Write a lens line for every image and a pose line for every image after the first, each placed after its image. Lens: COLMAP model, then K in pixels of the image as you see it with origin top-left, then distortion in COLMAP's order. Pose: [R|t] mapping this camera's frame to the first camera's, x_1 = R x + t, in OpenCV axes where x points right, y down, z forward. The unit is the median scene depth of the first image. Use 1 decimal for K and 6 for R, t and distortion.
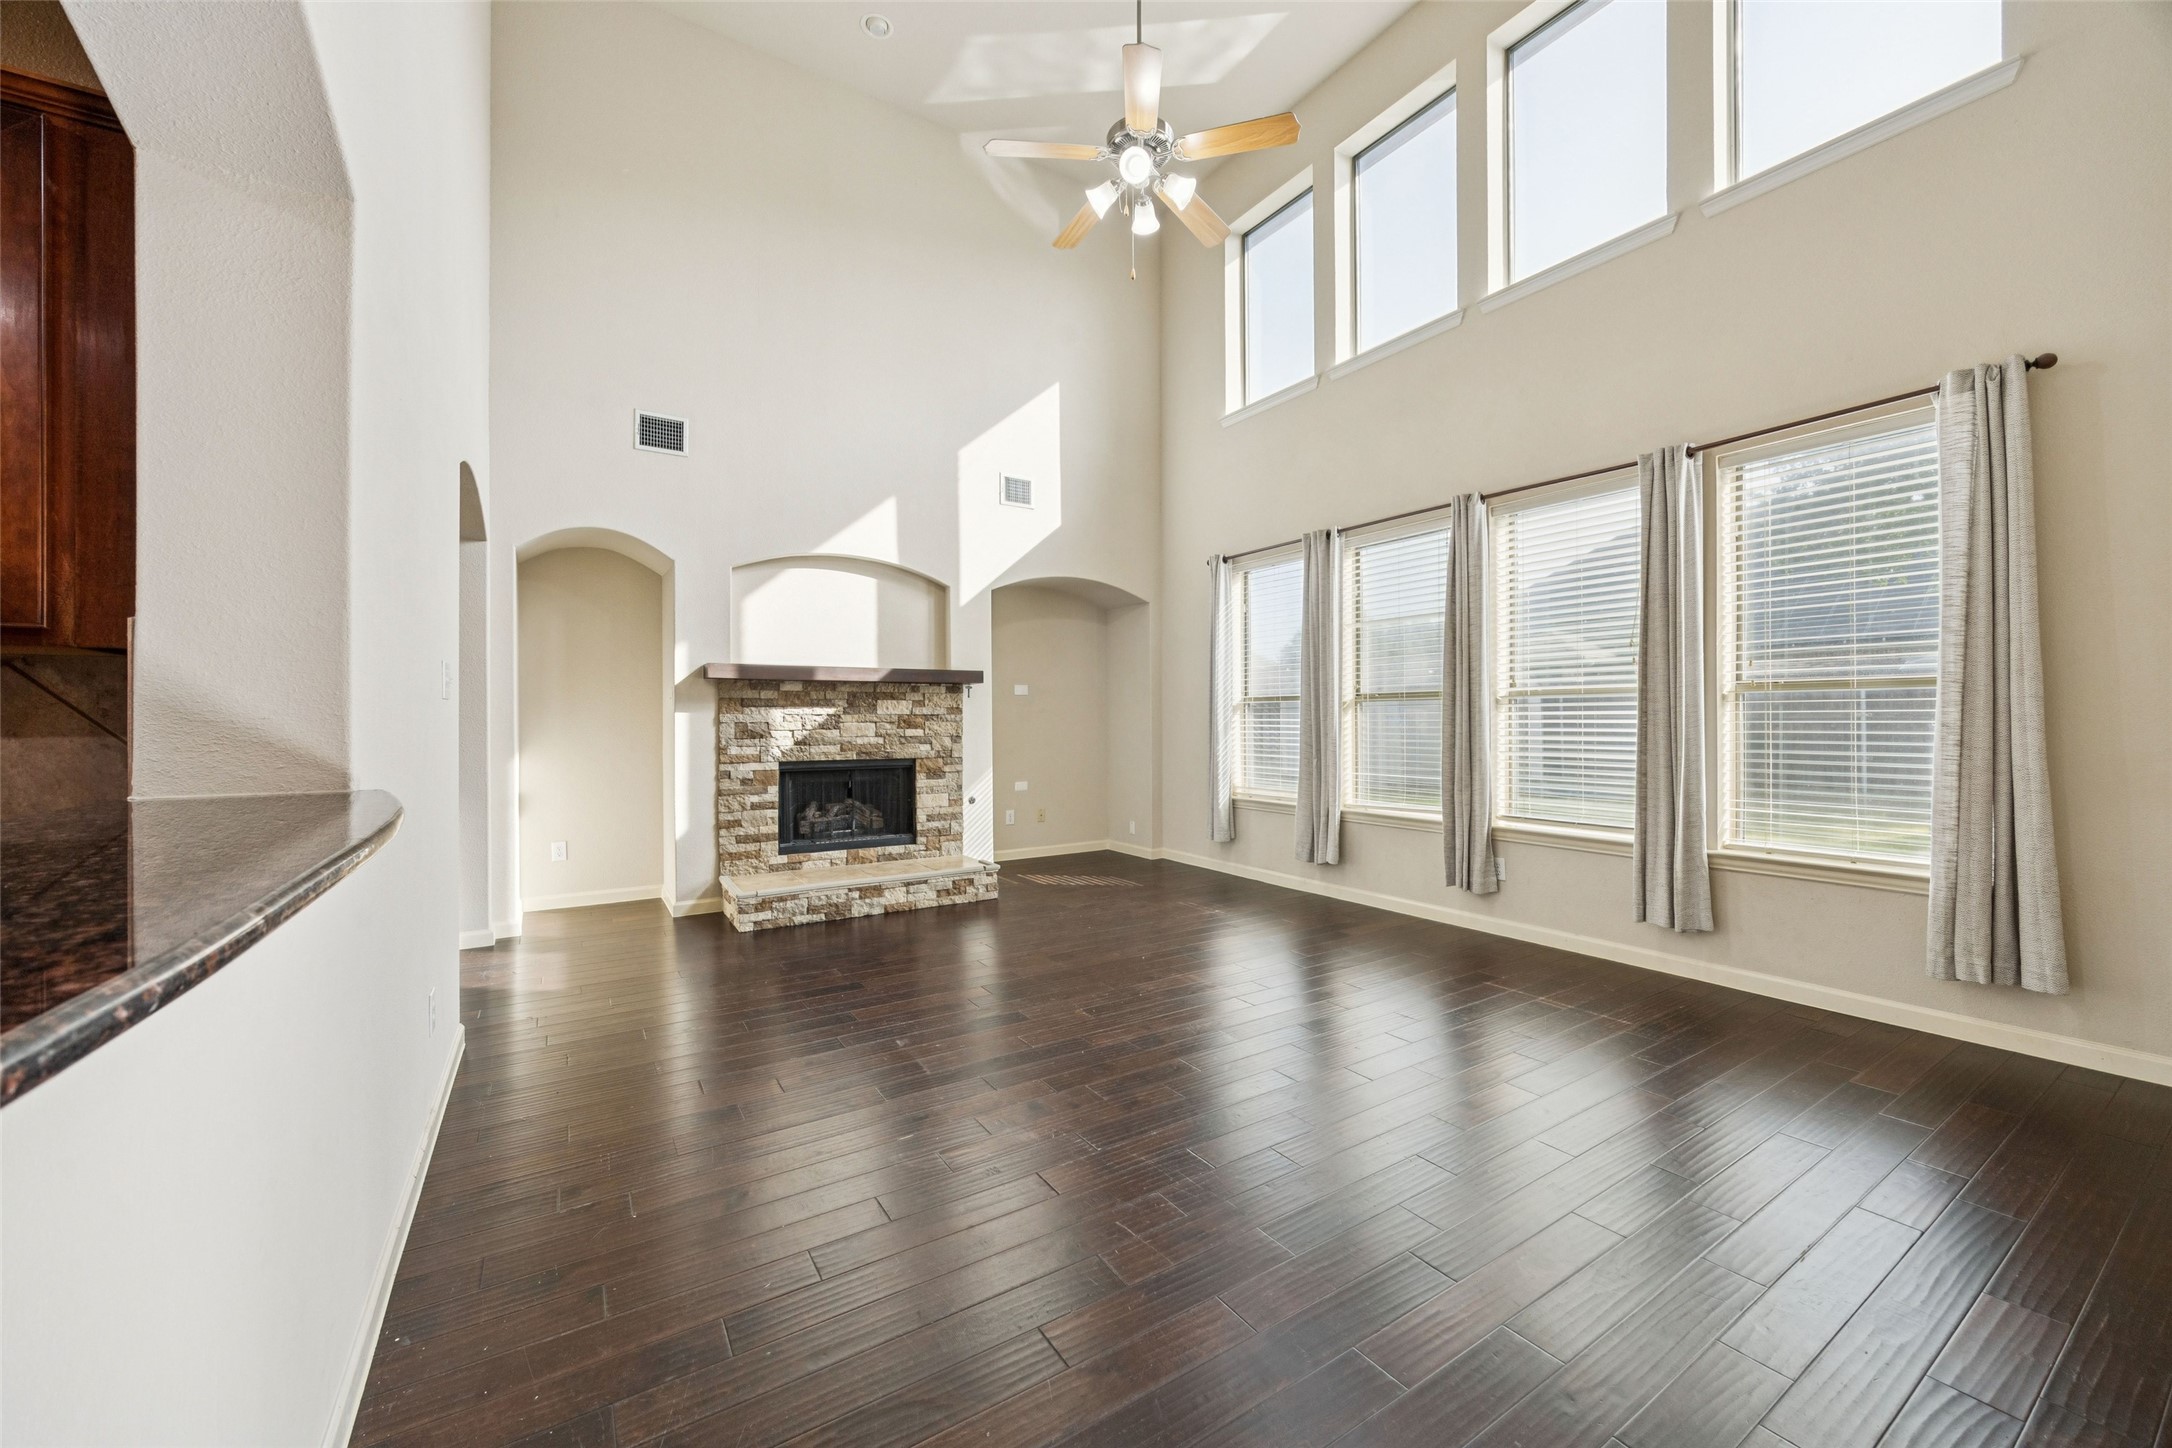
lens RADIAL K [[838.8, 0, 1087.9], [0, 838.8, 722.2], [0, 0, 1]] dist [0.003445, -0.000355]
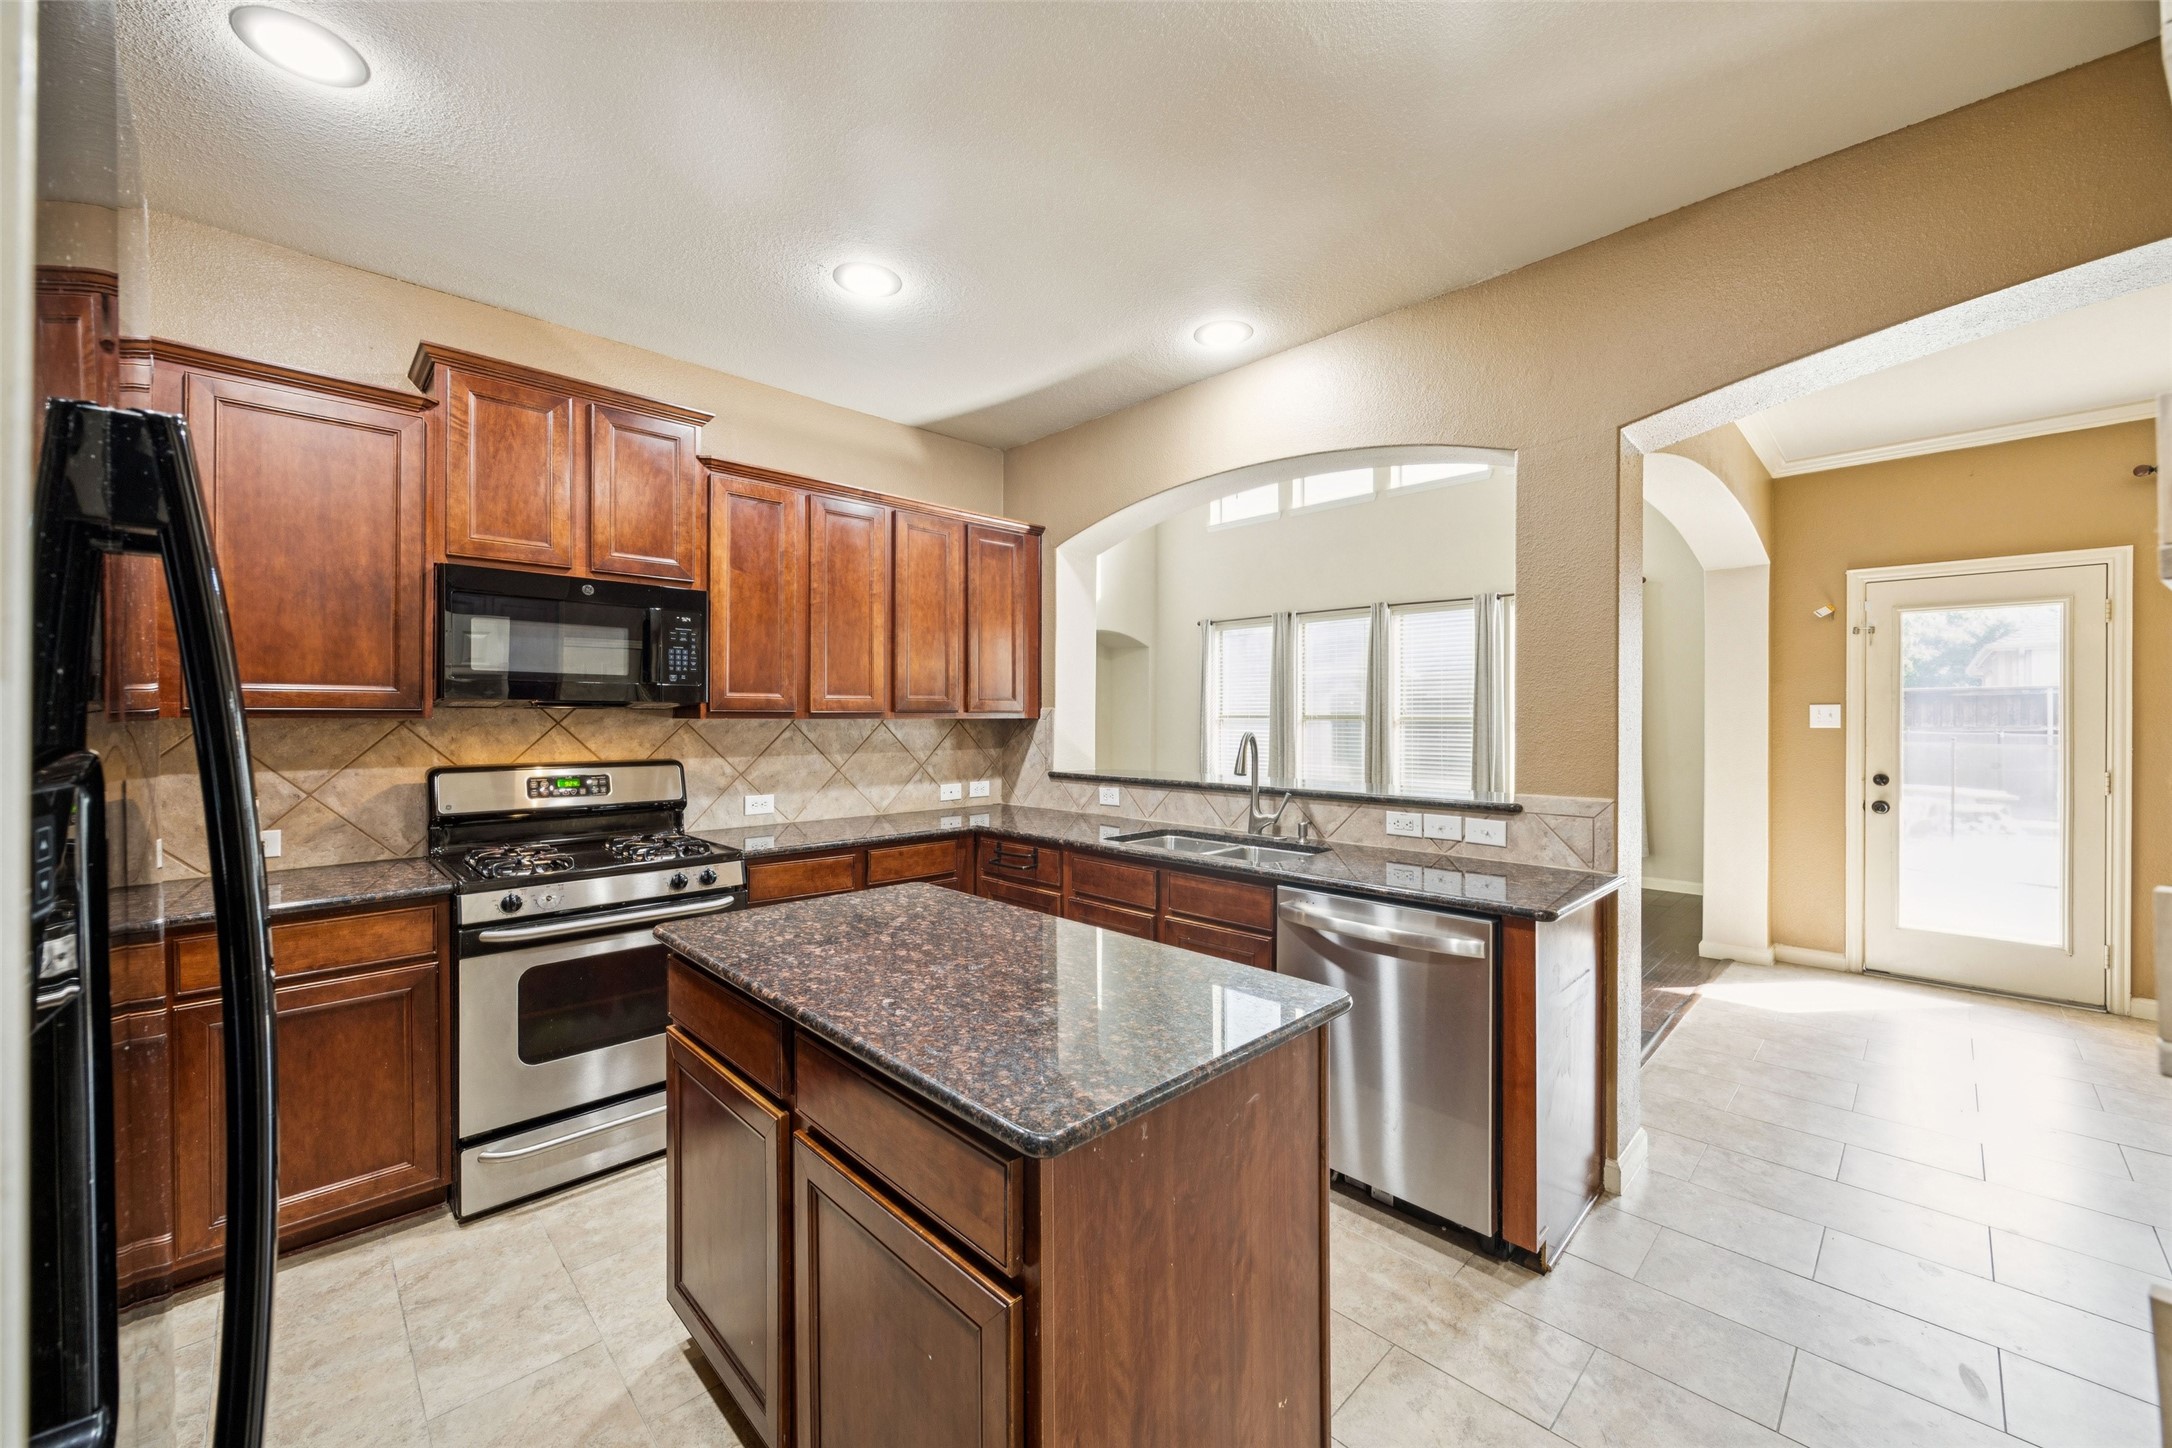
lens RADIAL K [[838.8, 0, 1086.1], [0, 838.8, 715.2], [0, 0, 1]] dist [0.003445, -0.000355]
pose [[0.978703, 0.006439, 0.205182, -0.398967], [-0.005124, 0.999963, -0.006940, -0.020126], [-0.205219, 0.005740, 0.978699, -0.456300]]
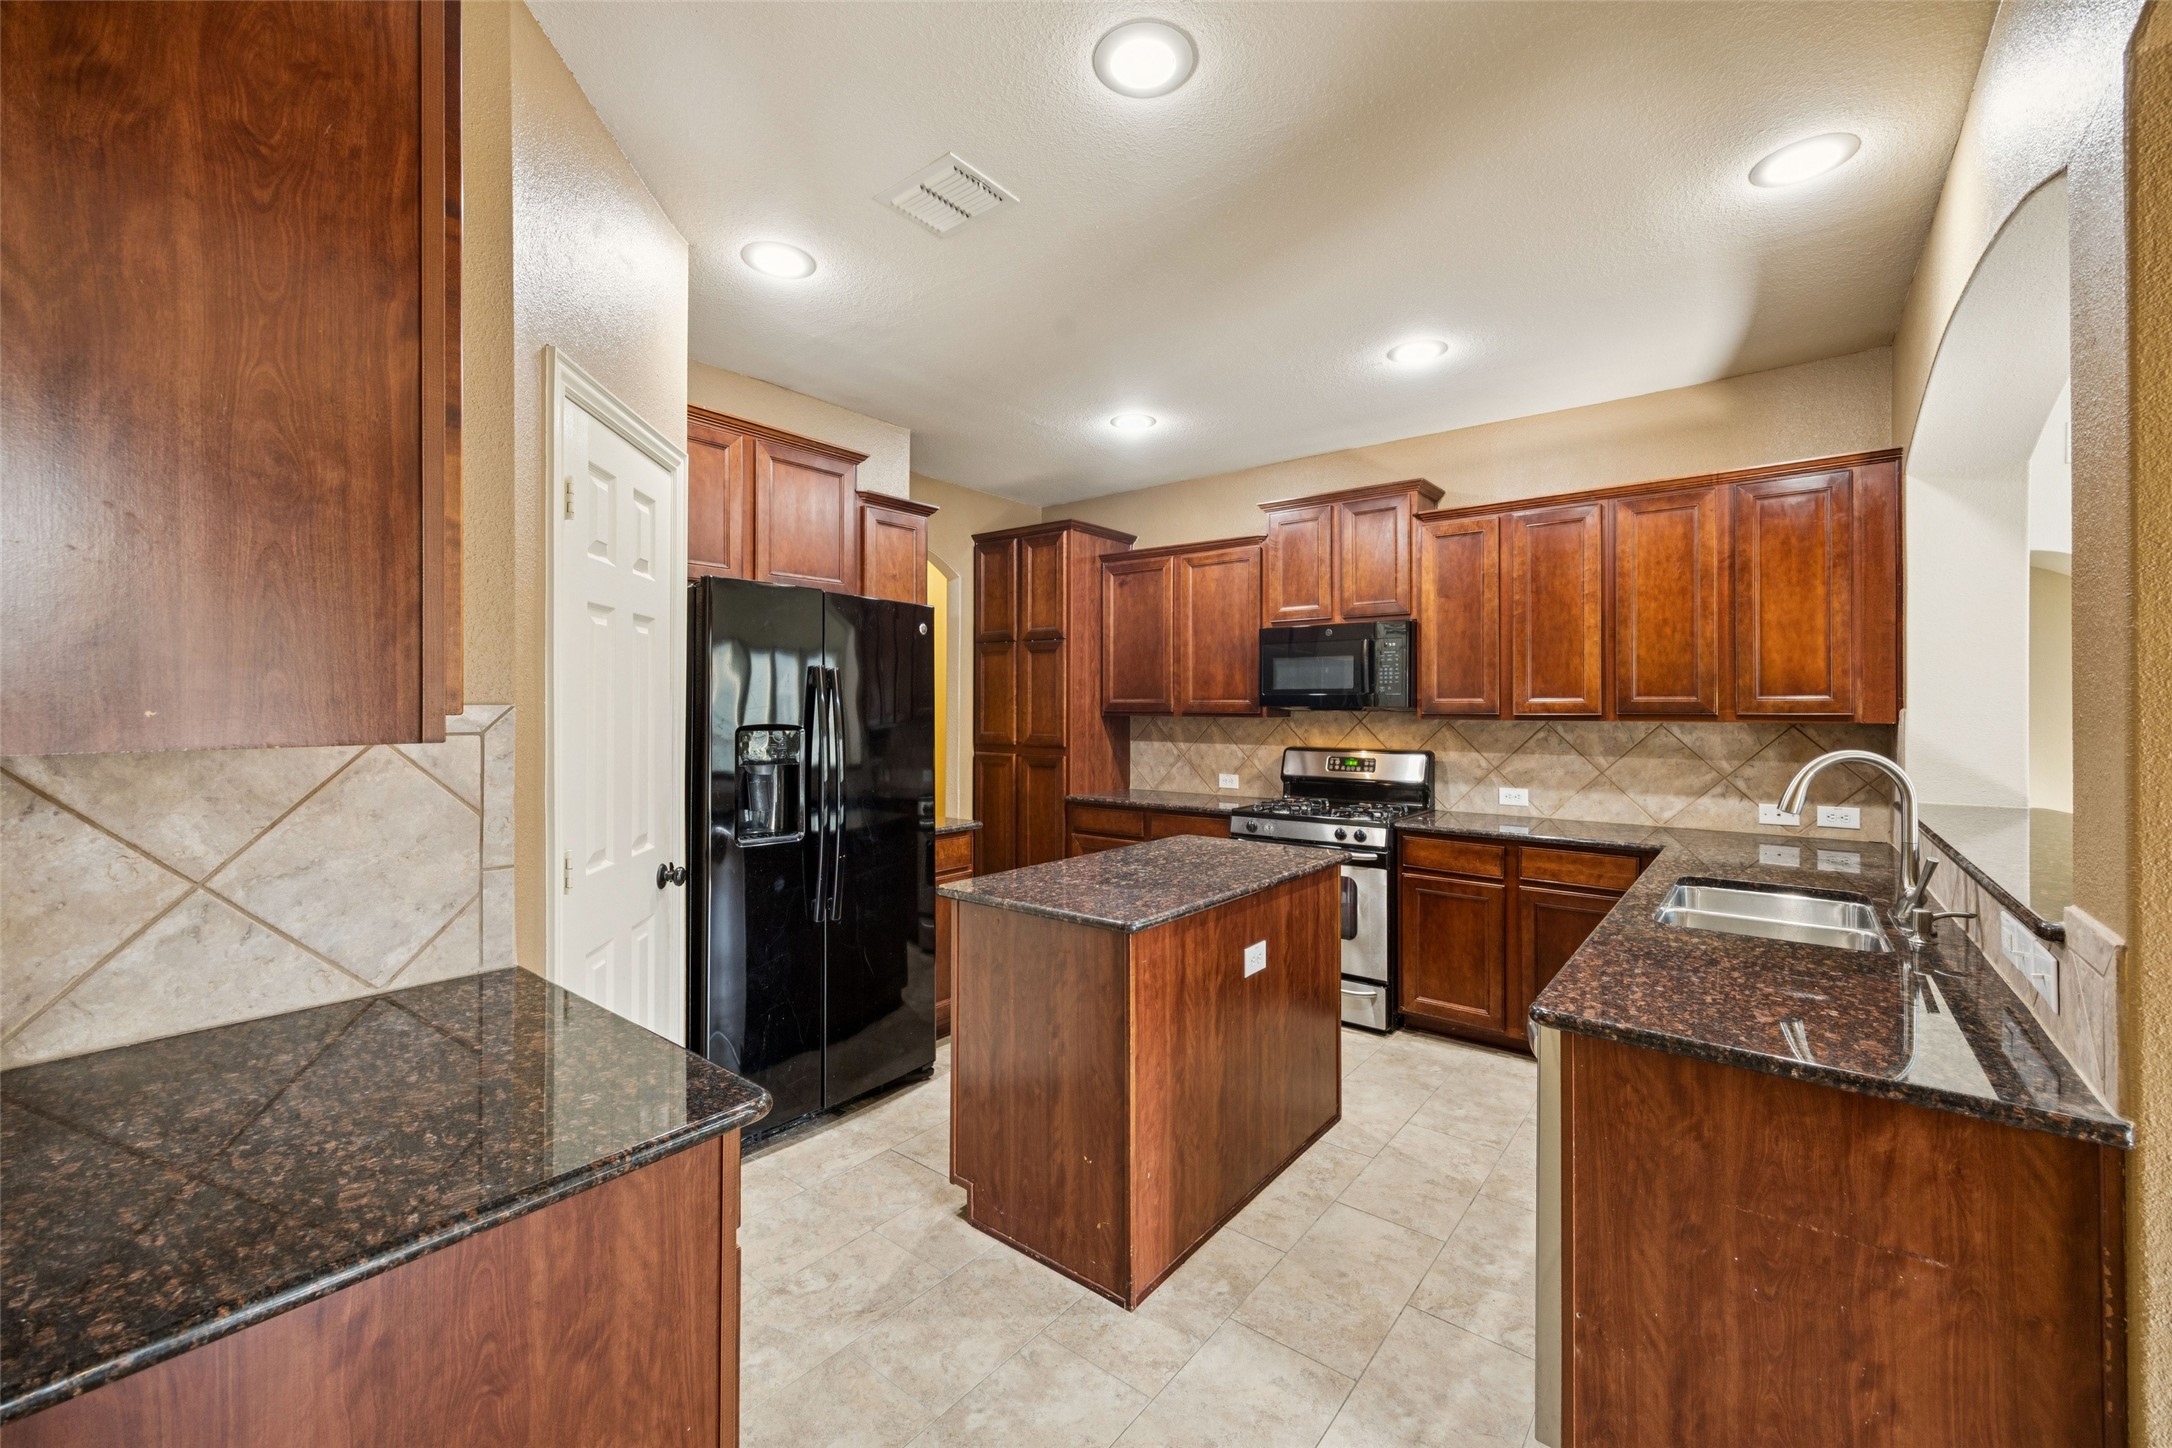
lens RADIAL K [[863.1, 0, 1081.1], [0, 863.1, 704.2], [0, 0, 1]] dist [0.003210, -0.000348]
pose [[0.317113, 0.001640, -0.948386, 0.045101], [-0.007751, 0.999970, -0.000862, -0.029914], [0.948356, 0.007625, 0.317116, -0.365542]]
